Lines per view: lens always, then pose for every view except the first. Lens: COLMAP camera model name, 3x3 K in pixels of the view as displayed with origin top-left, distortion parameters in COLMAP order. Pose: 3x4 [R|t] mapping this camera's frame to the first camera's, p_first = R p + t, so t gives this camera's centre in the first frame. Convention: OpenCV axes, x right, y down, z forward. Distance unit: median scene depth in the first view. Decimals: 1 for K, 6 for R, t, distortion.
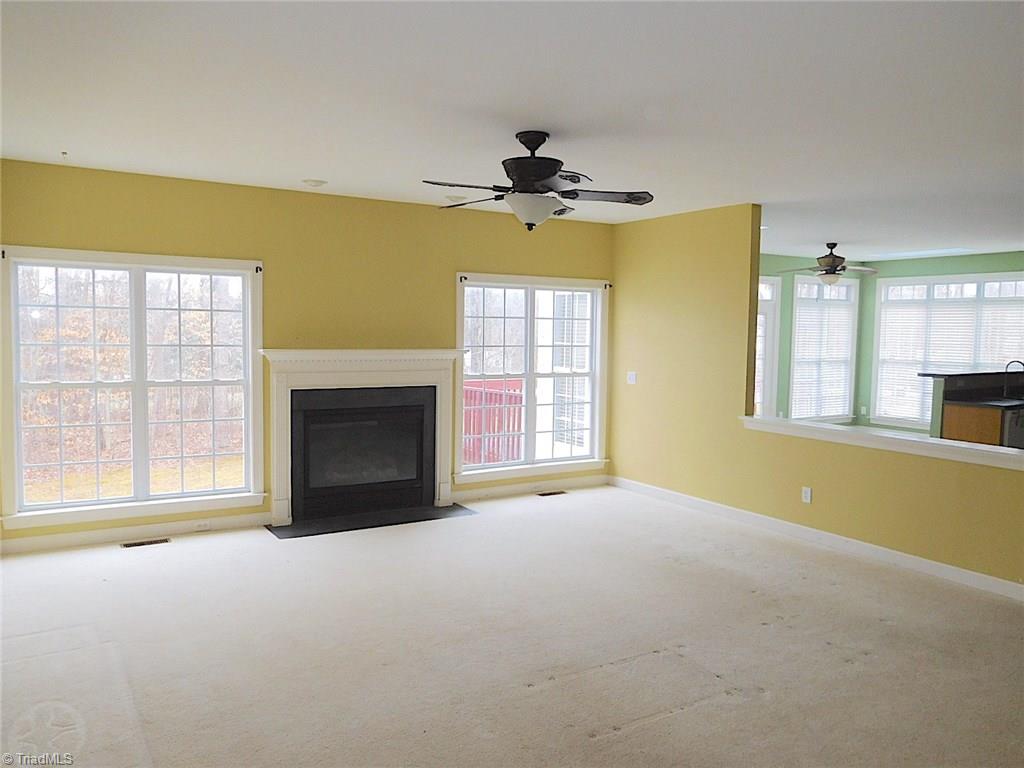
lens RADIAL K [[774.4, 0, 497.4], [0, 774.4, 387.1], [0, 0, 1]] dist [-0.022788, 0.006049]
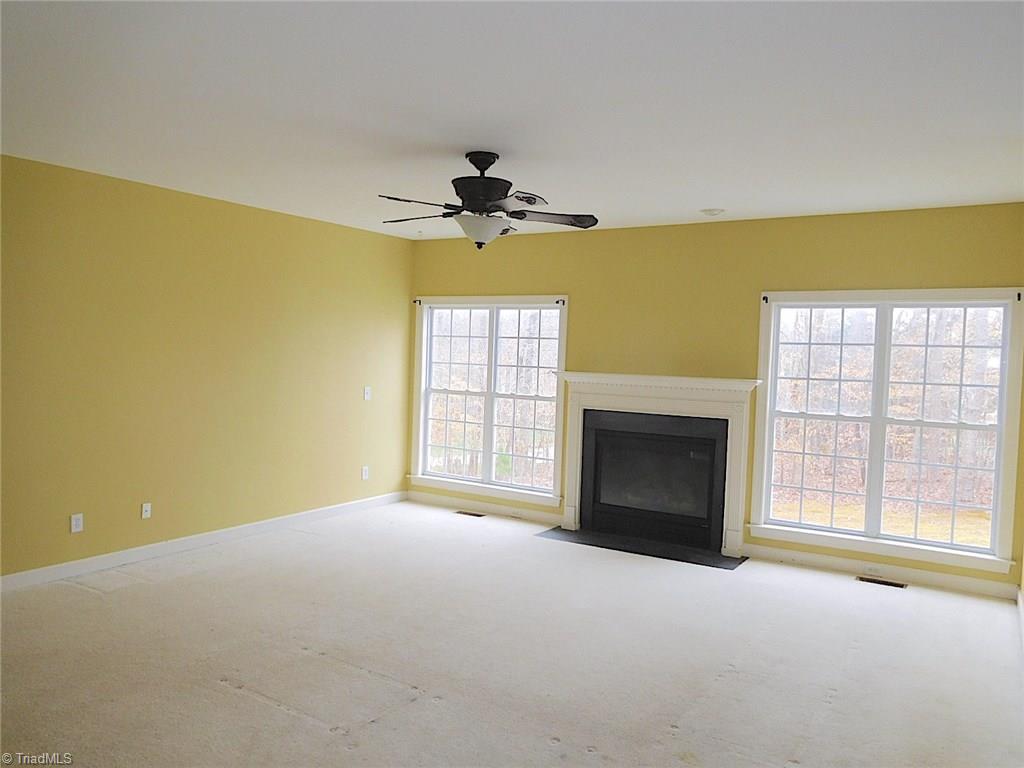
lens RADIAL K [[774.4, 0, 514.0], [0, 774.4, 392.2], [0, 0, 1]] dist [-0.022788, 0.006049]
pose [[0.430782, 0.046845, -0.901239, 0.664464], [-0.089044, 0.995985, 0.009207, -0.021094], [0.898052, 0.076283, 0.433224, 0.412969]]
